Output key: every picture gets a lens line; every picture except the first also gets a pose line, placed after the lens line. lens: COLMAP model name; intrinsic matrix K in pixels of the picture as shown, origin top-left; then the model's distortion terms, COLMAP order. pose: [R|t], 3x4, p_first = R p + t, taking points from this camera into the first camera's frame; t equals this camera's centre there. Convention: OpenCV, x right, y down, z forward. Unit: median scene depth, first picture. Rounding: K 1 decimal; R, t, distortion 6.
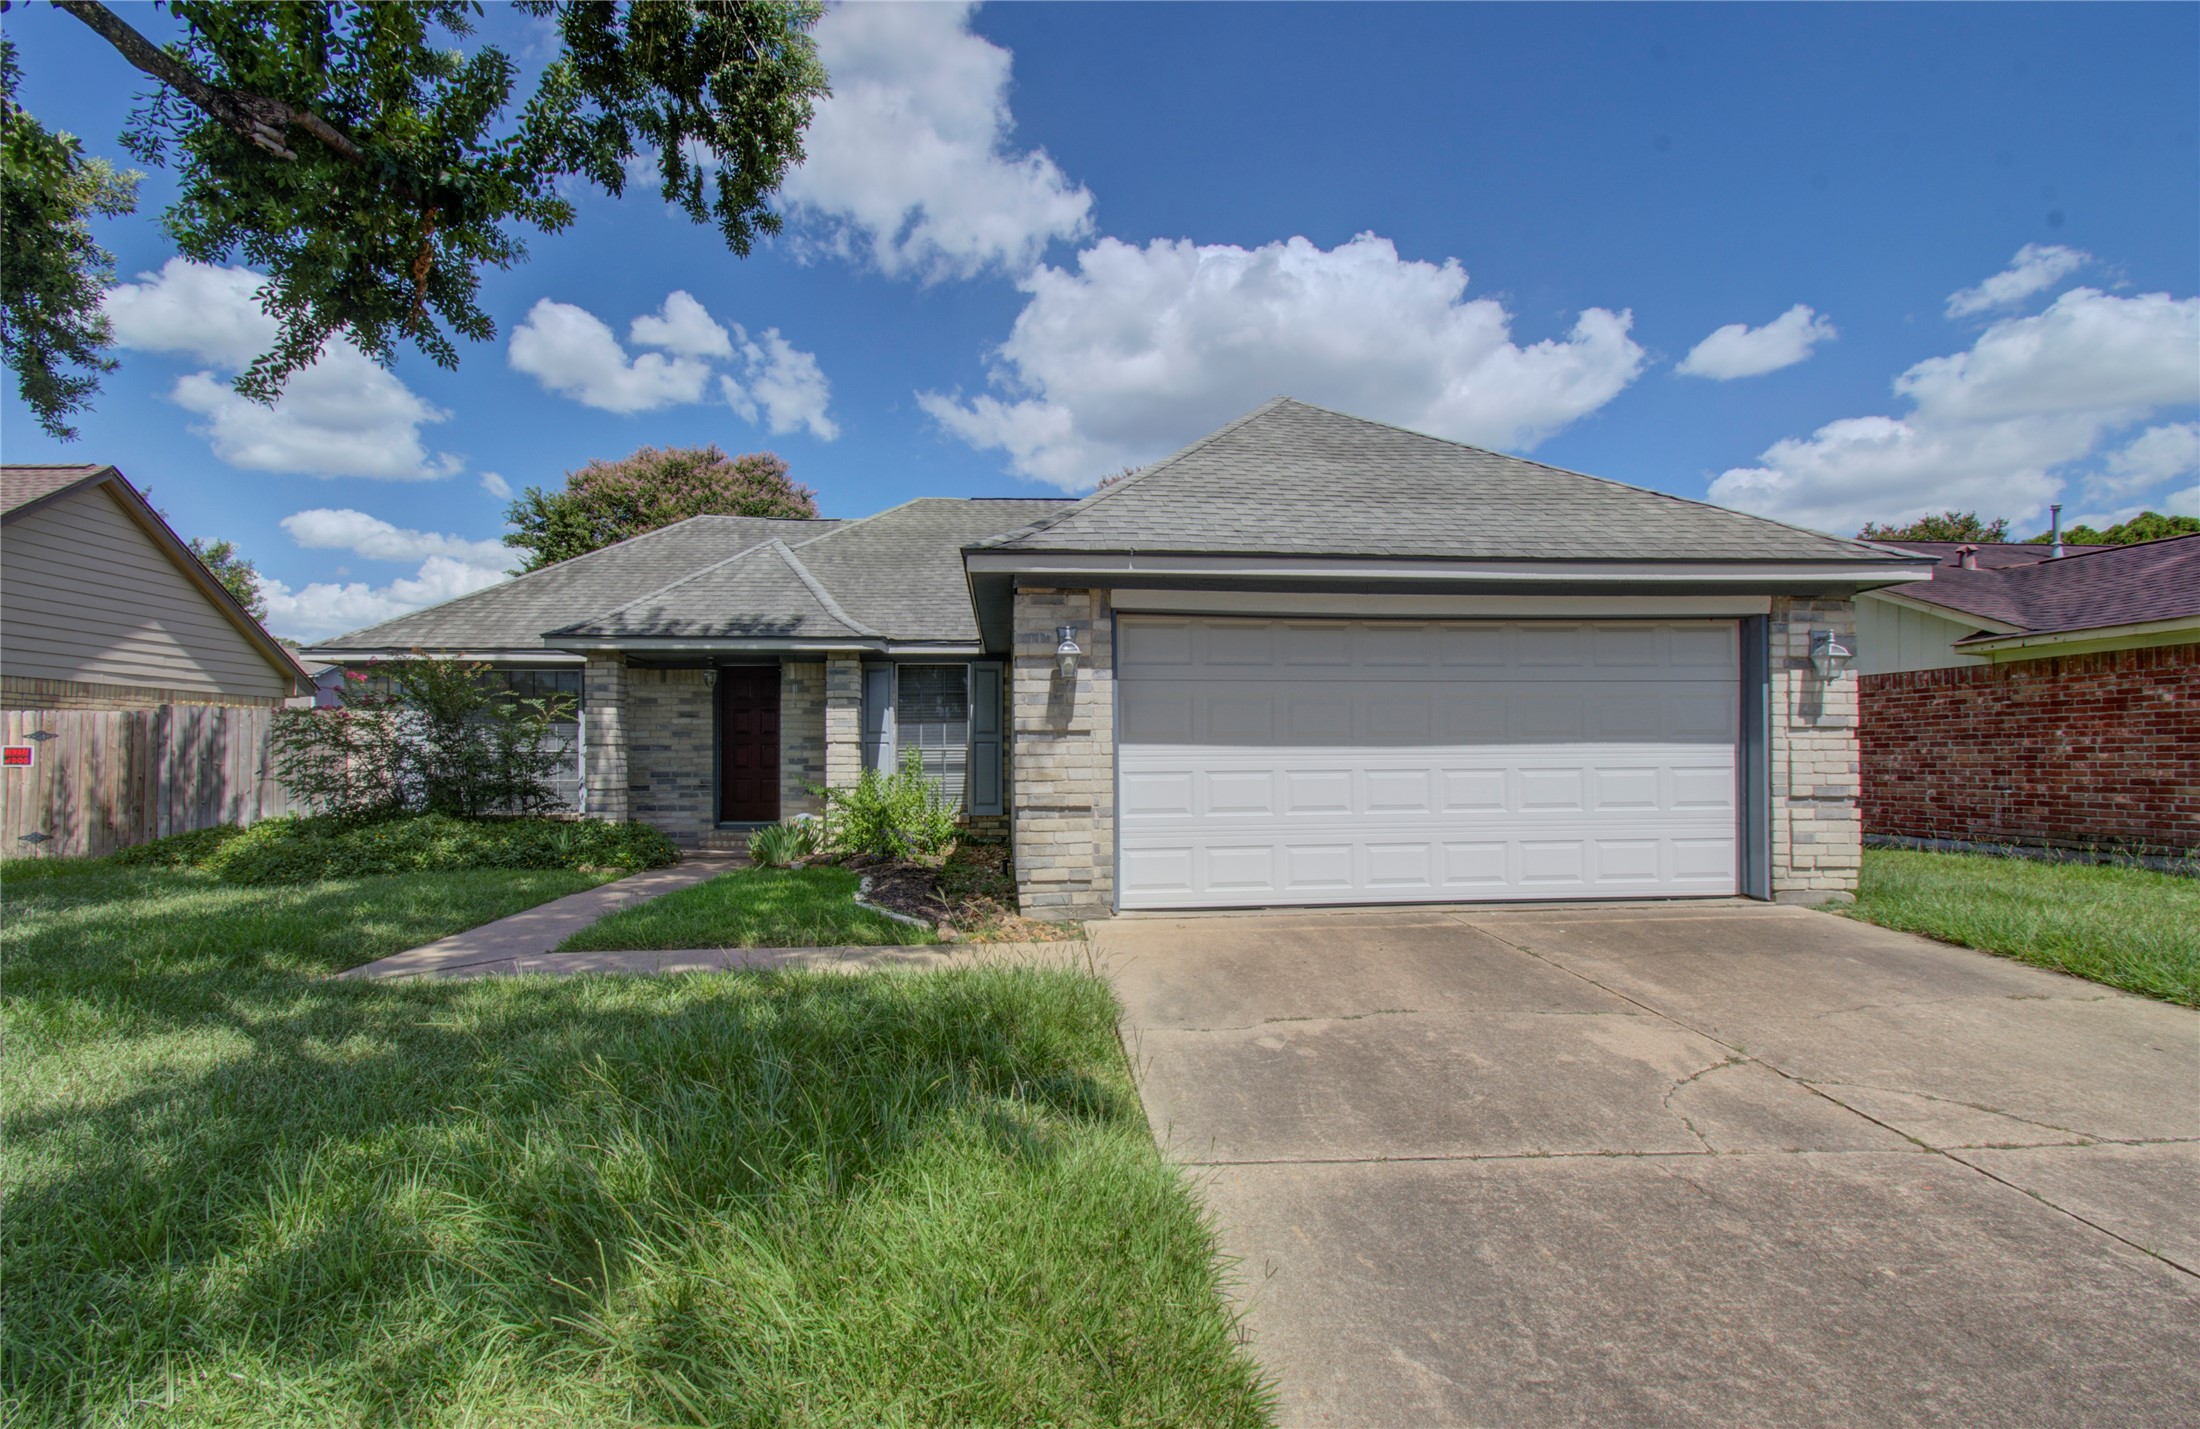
lens RADIAL K [[942.3, 0, 1095.8], [0, 942.3, 751.2], [0, 0, 1]] dist [-0.000815, 0.000182]
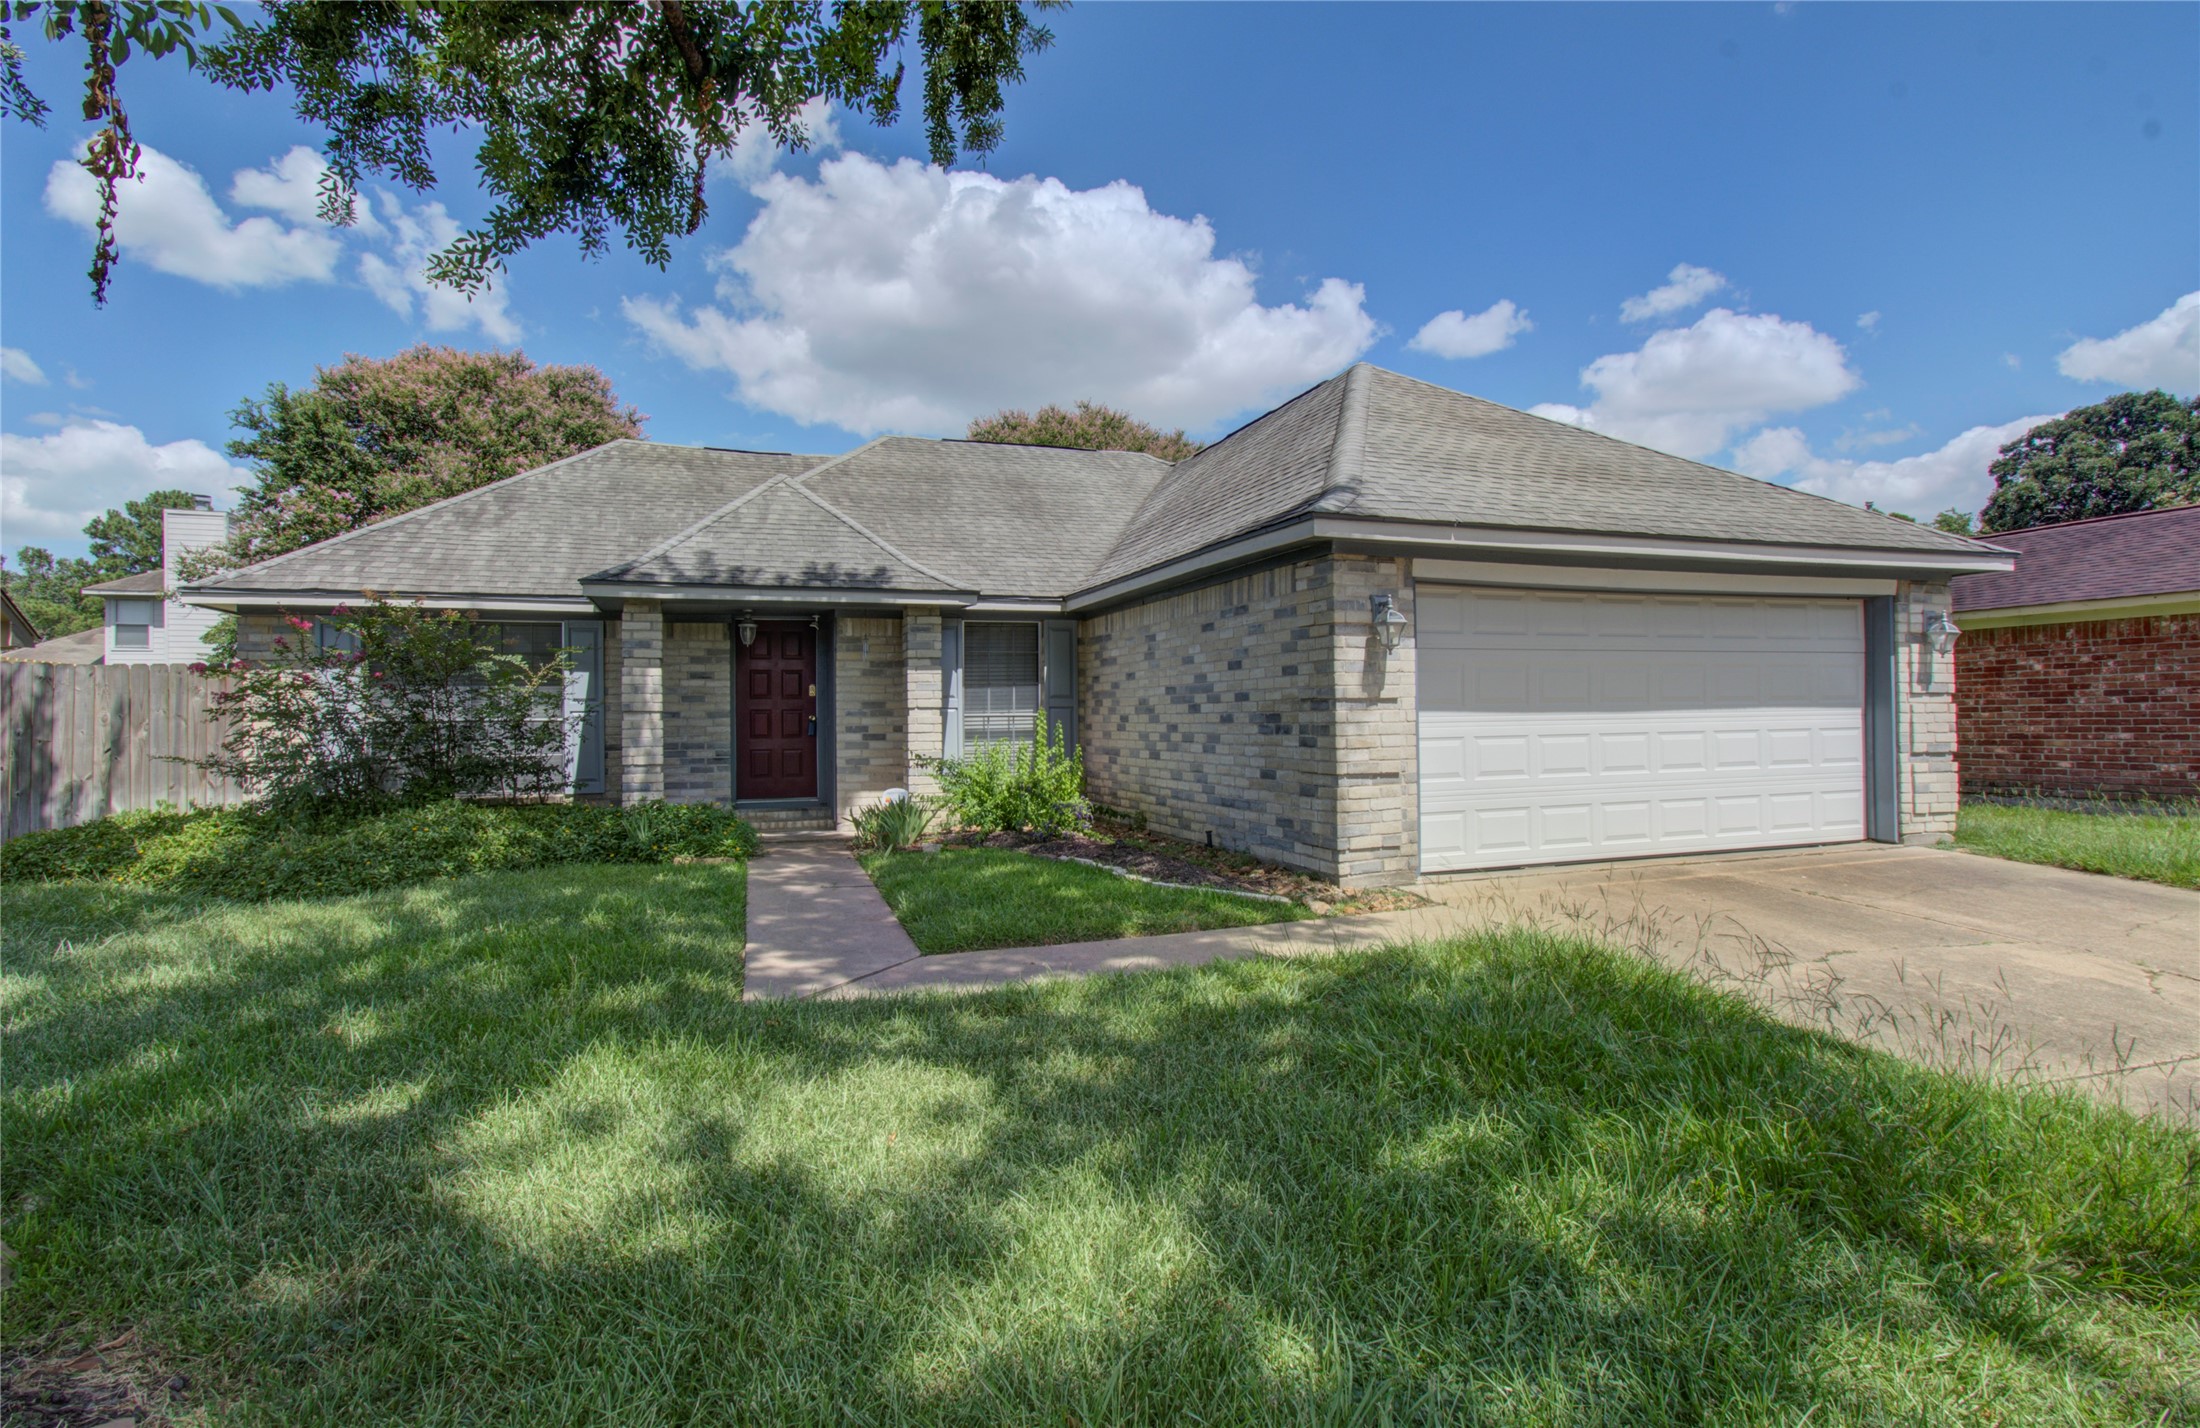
lens RADIAL K [[1019.8, 0, 1058.3], [0, 1019.8, 694.7], [0, 0, 1]] dist [0.001129, 0.000073]
pose [[0.968832, -0.000968, 0.247715, -0.388923], [0.005131, 0.999856, -0.016164, -0.005649], [-0.247664, 0.016931, 0.968698, 0.025891]]
